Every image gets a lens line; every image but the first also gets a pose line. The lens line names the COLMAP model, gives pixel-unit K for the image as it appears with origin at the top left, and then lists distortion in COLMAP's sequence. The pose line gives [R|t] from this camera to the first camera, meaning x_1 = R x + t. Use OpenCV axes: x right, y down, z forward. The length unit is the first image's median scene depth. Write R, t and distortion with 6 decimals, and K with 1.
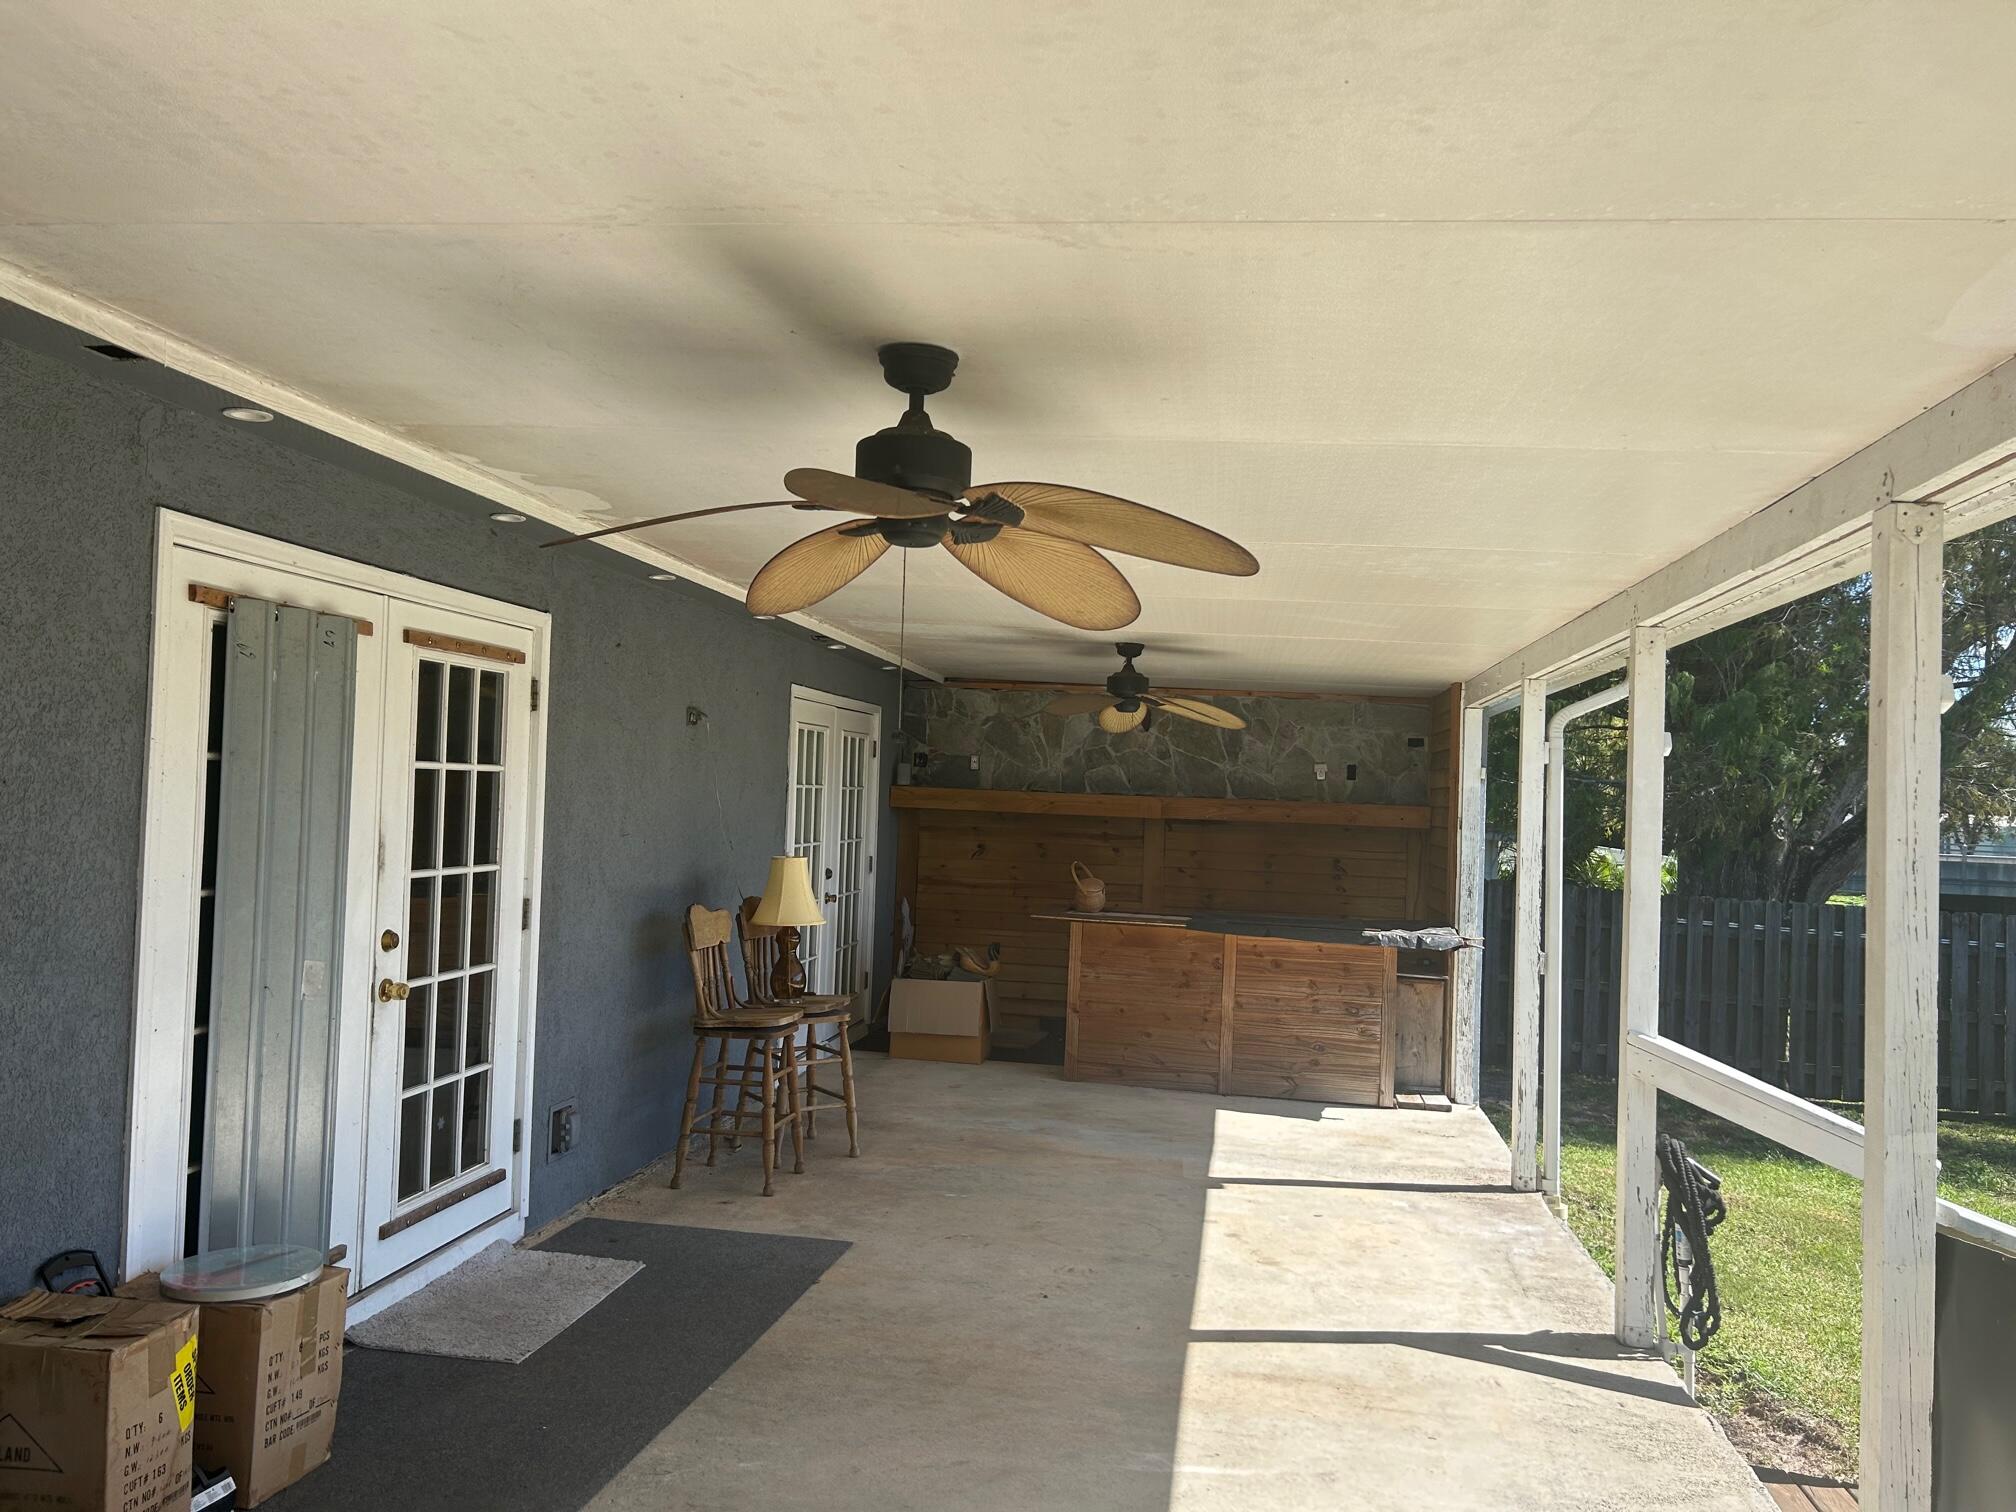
lens RADIAL K [[1547.9, 0, 999.7], [0, 1547.9, 757.8], [0, 0, 1]] dist [0.027395, -0.014343]
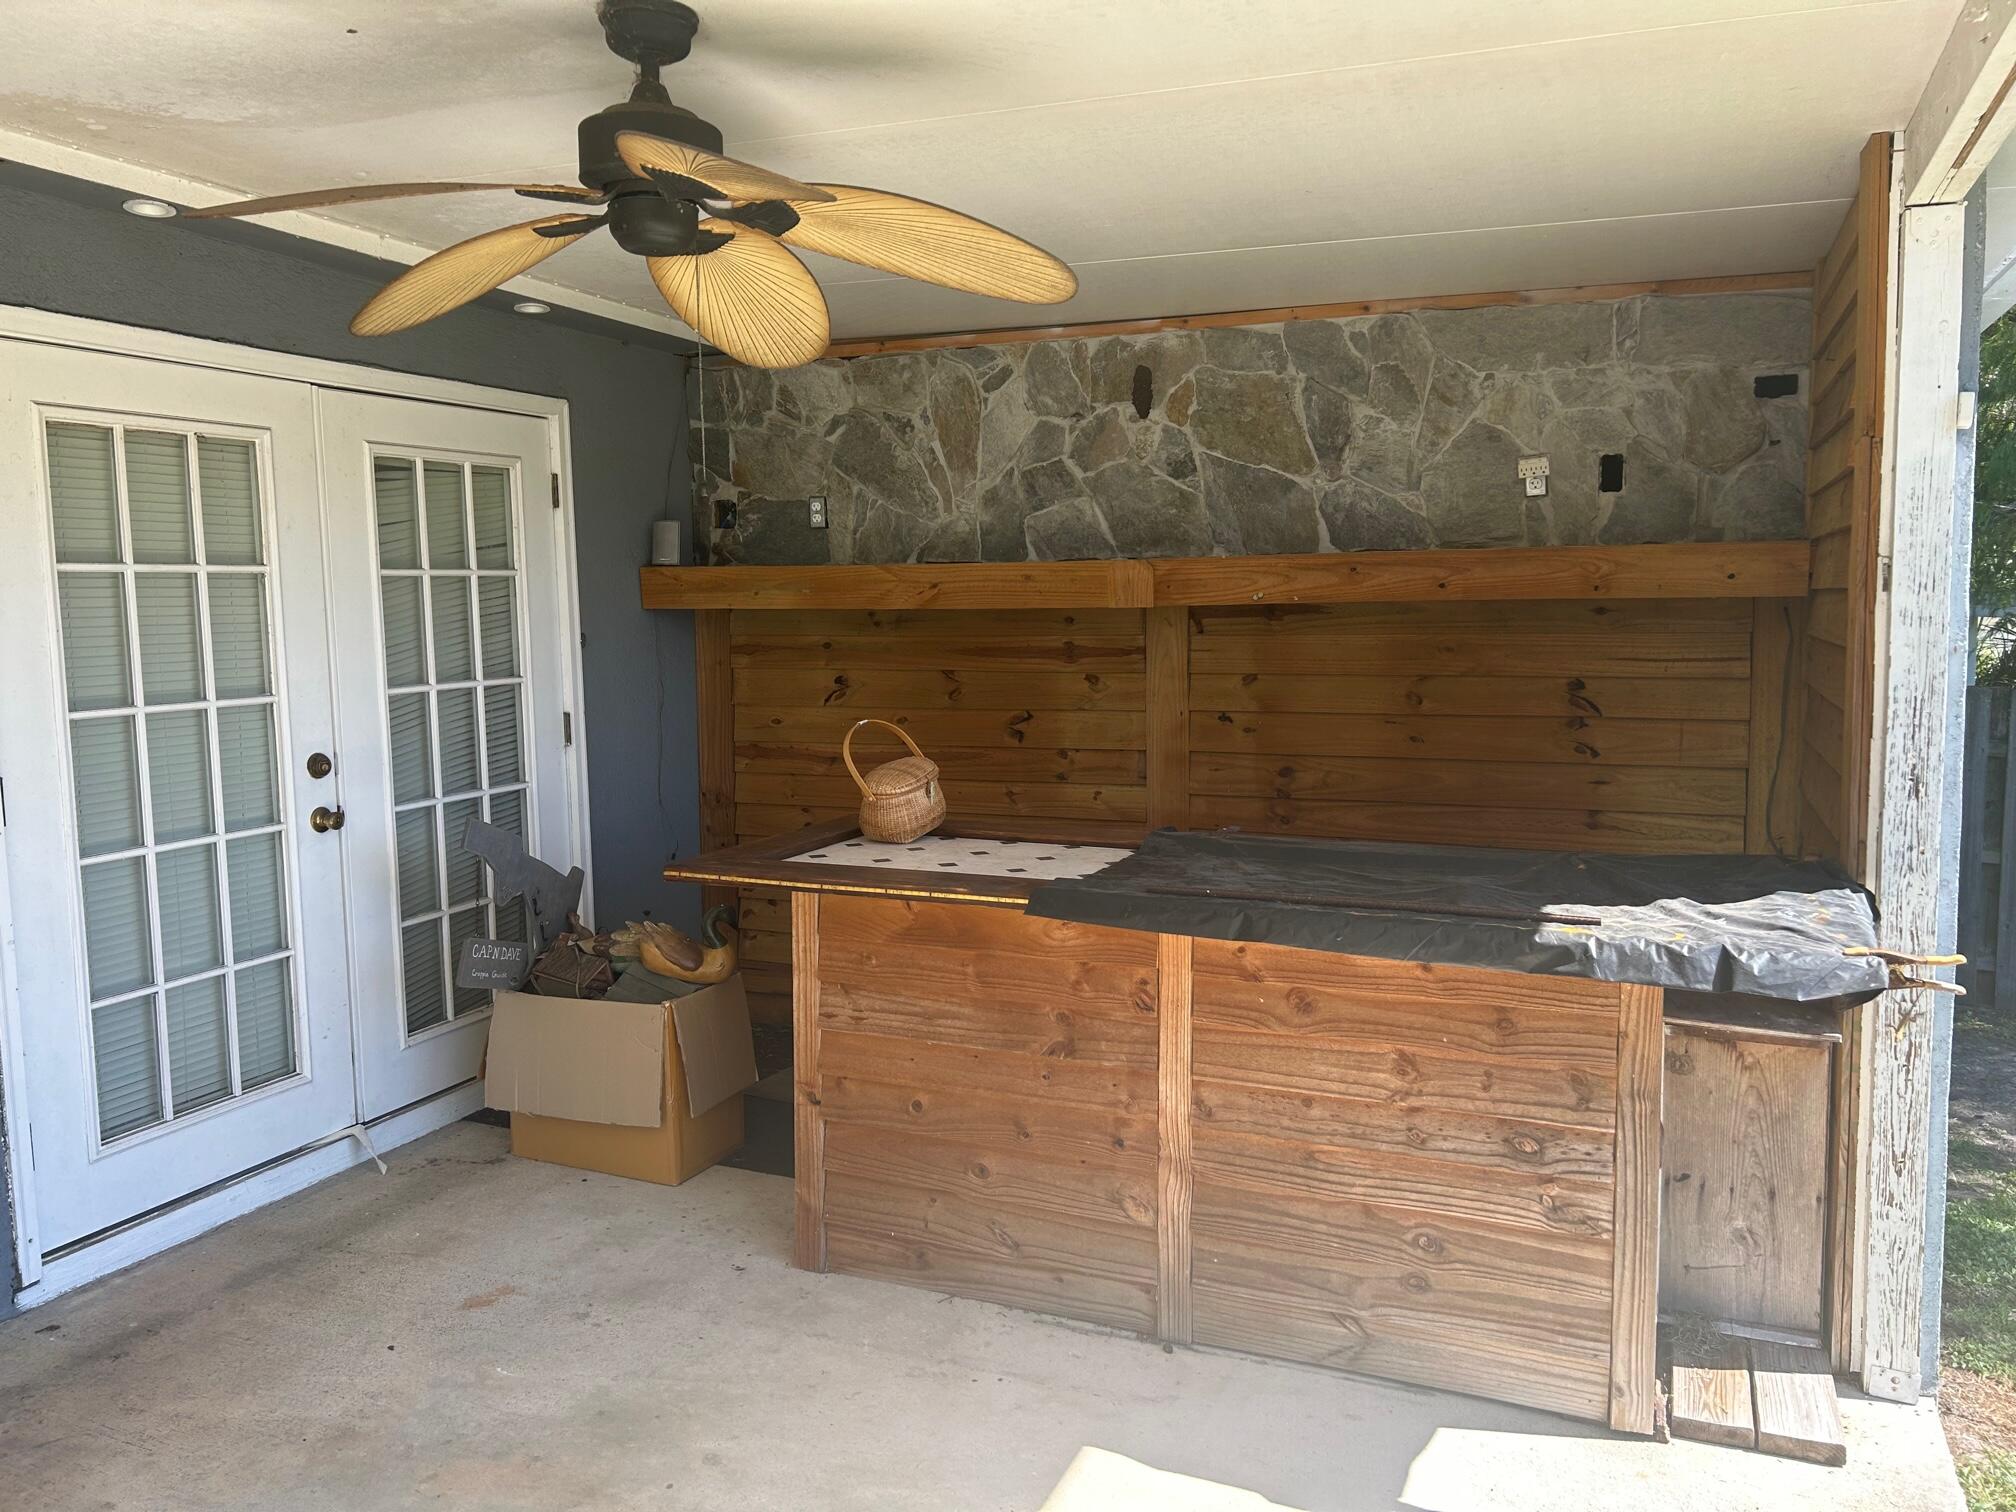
lens RADIAL K [[1547.9, 0, 1020.7], [0, 1547.9, 757.3], [0, 0, 1]] dist [0.027395, -0.014343]
pose [[0.972158, -0.027158, -0.232749, 0.168893], [0.055266, 0.991814, 0.115109, 0.028686], [0.227718, -0.124768, 0.965701, 0.551364]]
